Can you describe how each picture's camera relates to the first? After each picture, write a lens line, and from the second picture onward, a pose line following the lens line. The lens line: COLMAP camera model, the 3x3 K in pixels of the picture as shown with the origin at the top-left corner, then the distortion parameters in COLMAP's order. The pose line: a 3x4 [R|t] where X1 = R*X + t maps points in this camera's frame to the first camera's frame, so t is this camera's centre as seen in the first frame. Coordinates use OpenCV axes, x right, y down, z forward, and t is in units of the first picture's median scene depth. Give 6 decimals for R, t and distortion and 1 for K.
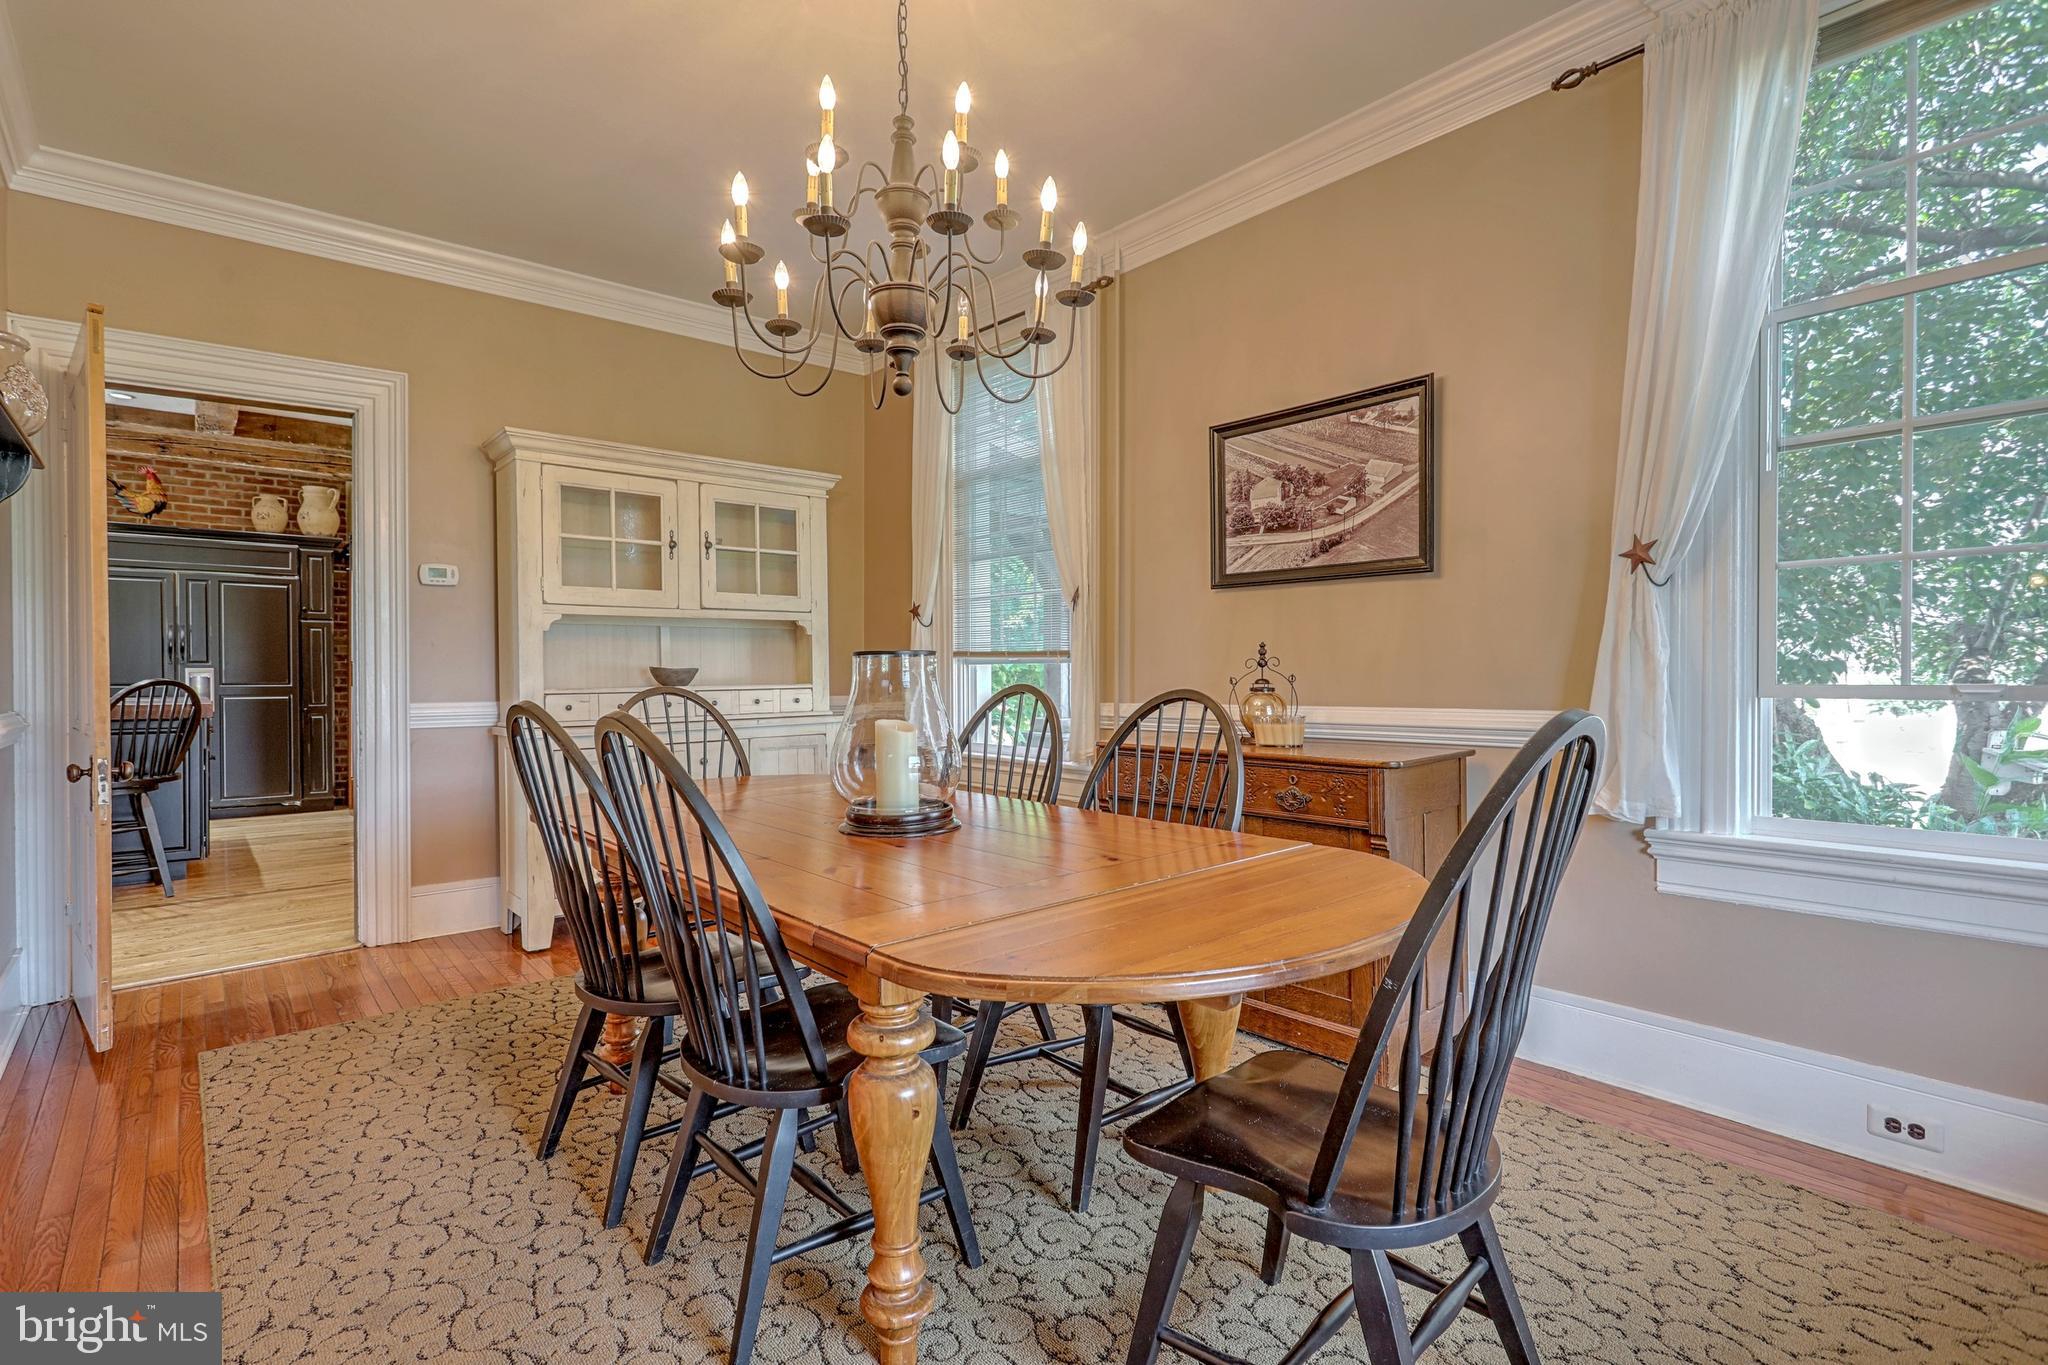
lens RADIAL K [[977.1, 0, 1017.2], [0, 977.1, 682.4], [0, 0, 1]] dist [-0.010964, 0.001796]
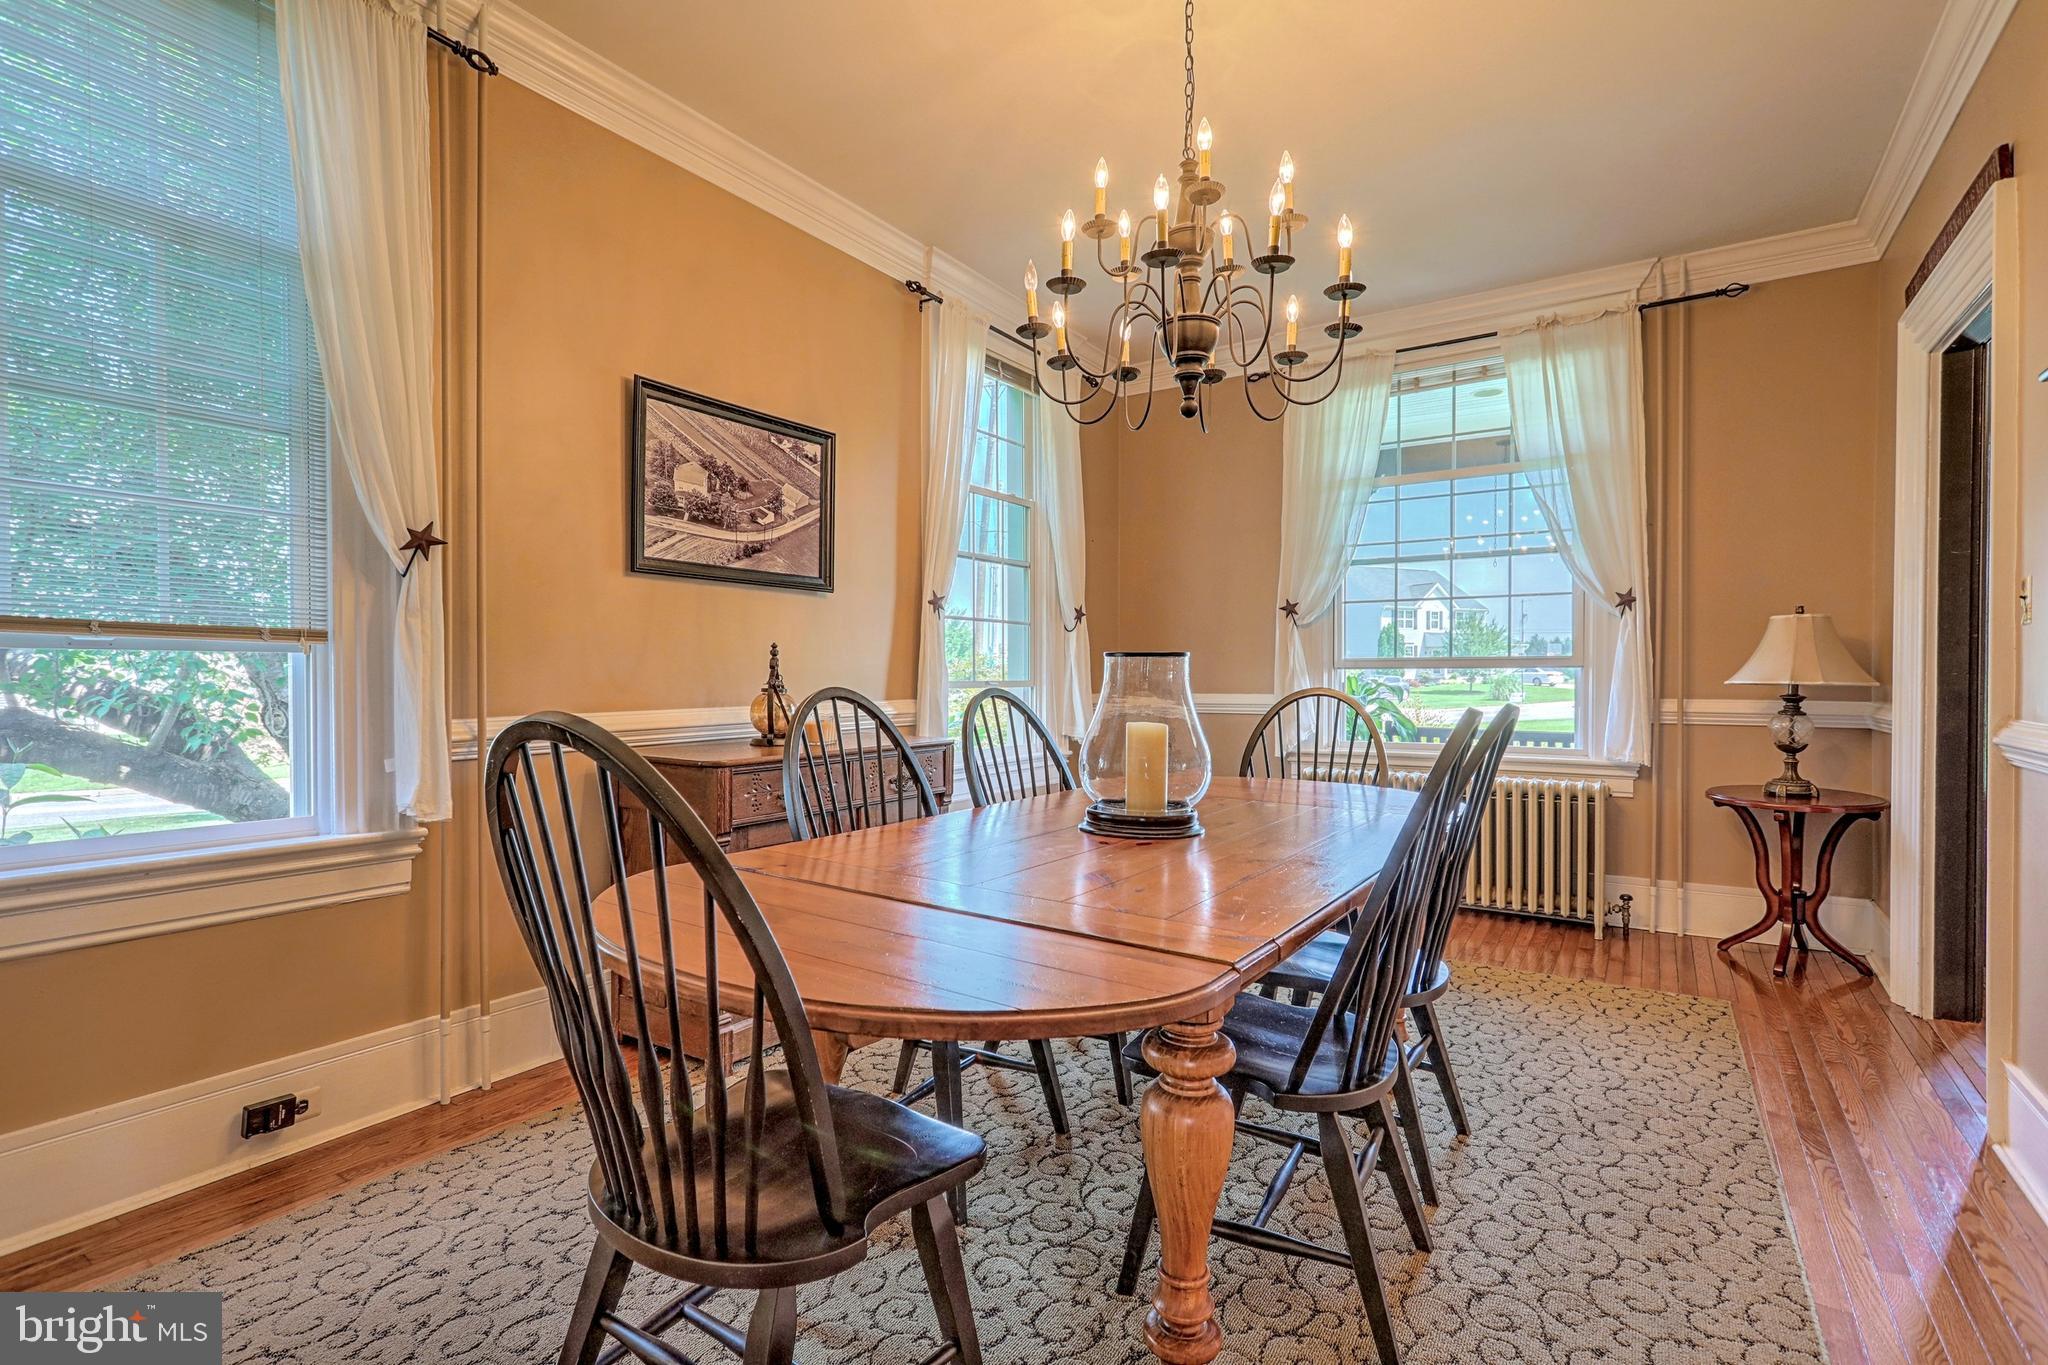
lens RADIAL K [[977.1, 0, 1014.4], [0, 977.1, 681.5], [0, 0, 1]] dist [-0.010964, 0.001796]
pose [[-0.280259, -0.002117, 0.959922, -0.756997], [0.009136, 0.999946, 0.004873, -0.003849], [-0.959881, 0.010135, -0.280225, 1.023193]]
